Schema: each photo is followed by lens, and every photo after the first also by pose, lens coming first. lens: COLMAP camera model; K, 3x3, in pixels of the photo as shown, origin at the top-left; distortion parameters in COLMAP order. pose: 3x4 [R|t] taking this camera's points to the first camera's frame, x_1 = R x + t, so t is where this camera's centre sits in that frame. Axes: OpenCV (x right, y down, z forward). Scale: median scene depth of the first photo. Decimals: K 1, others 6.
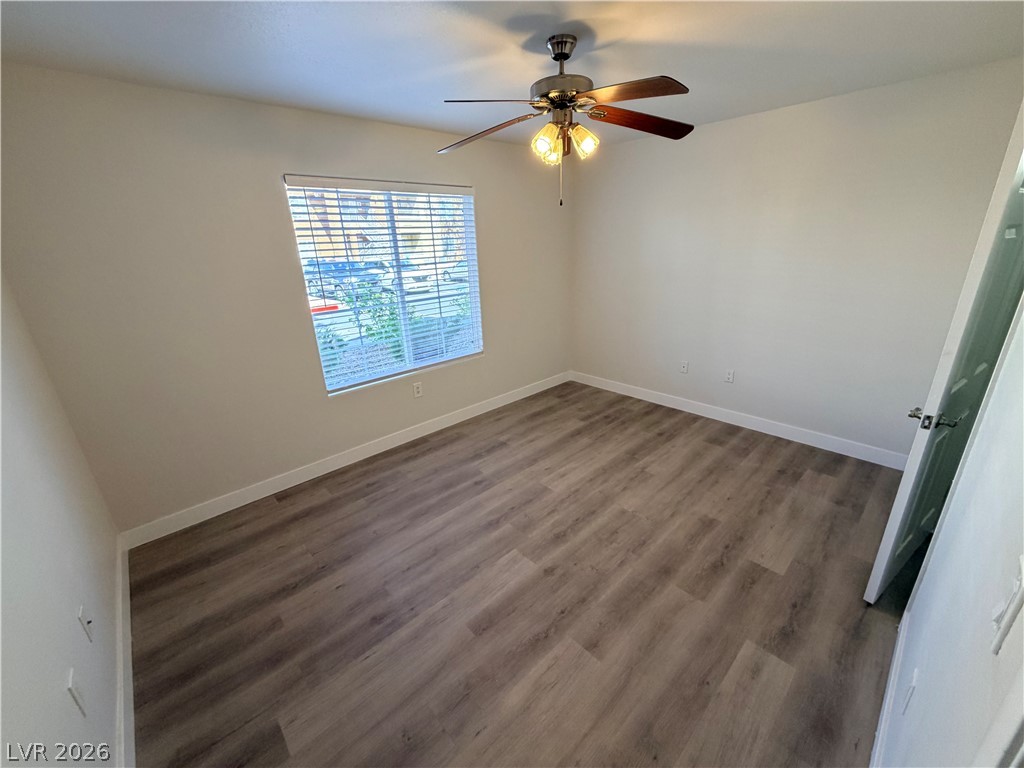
lens RADIAL K [[409.3, 0, 506.1], [0, 409.3, 384.7], [0, 0, 1]] dist [0.001744, -0.000223]
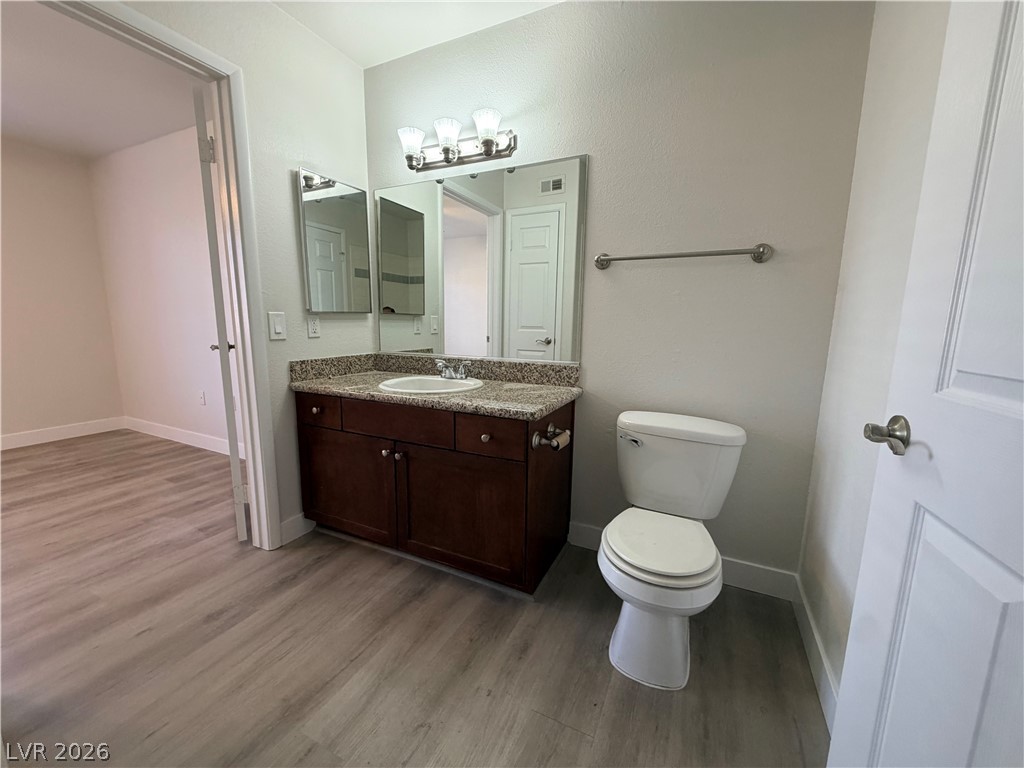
lens RADIAL K [[409.3, 0, 512.6], [0, 409.3, 387.3], [0, 0, 1]] dist [0.001744, -0.000223]
pose [[0.924966, -0.001555, 0.380045, 0.987478], [0.069142, 0.983992, -0.164254, 0.169224], [-0.373706, 0.178206, 0.910267, -0.045680]]
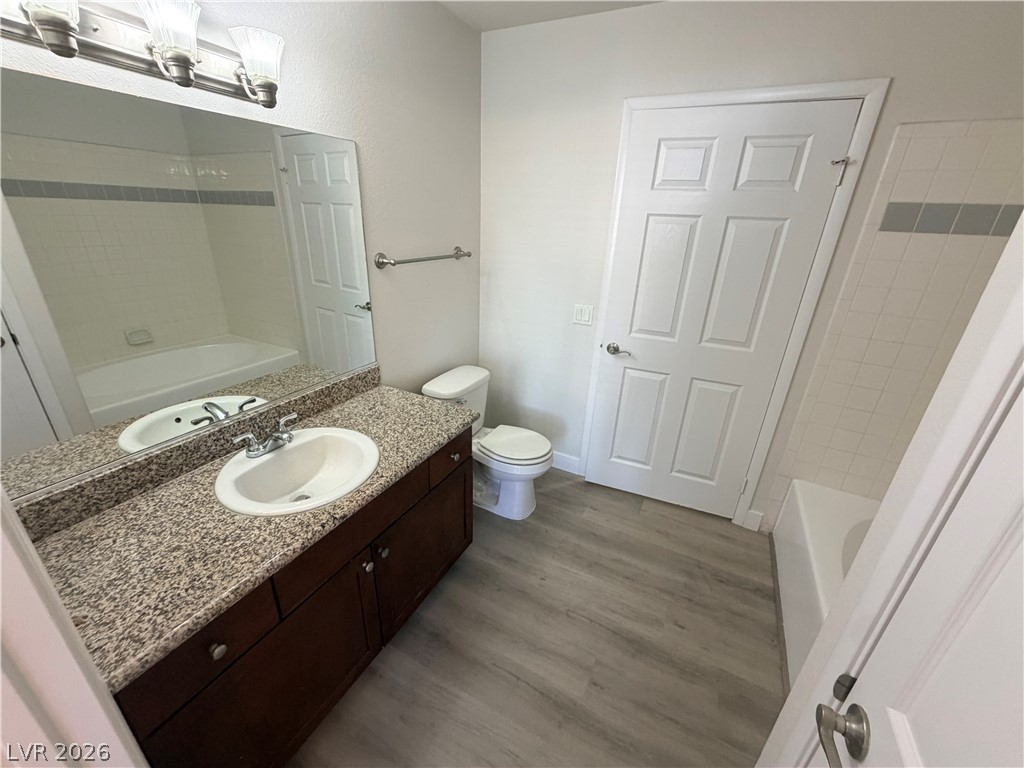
lens RADIAL K [[409.3, 0, 509.4], [0, 409.3, 385.5], [0, 0, 1]] dist [0.001744, -0.000223]
pose [[-0.356584, -0.326099, 0.875504, 0.651900], [0.285726, 0.854141, 0.434516, -0.177154], [-0.889499, 0.405095, -0.211398, 0.487362]]
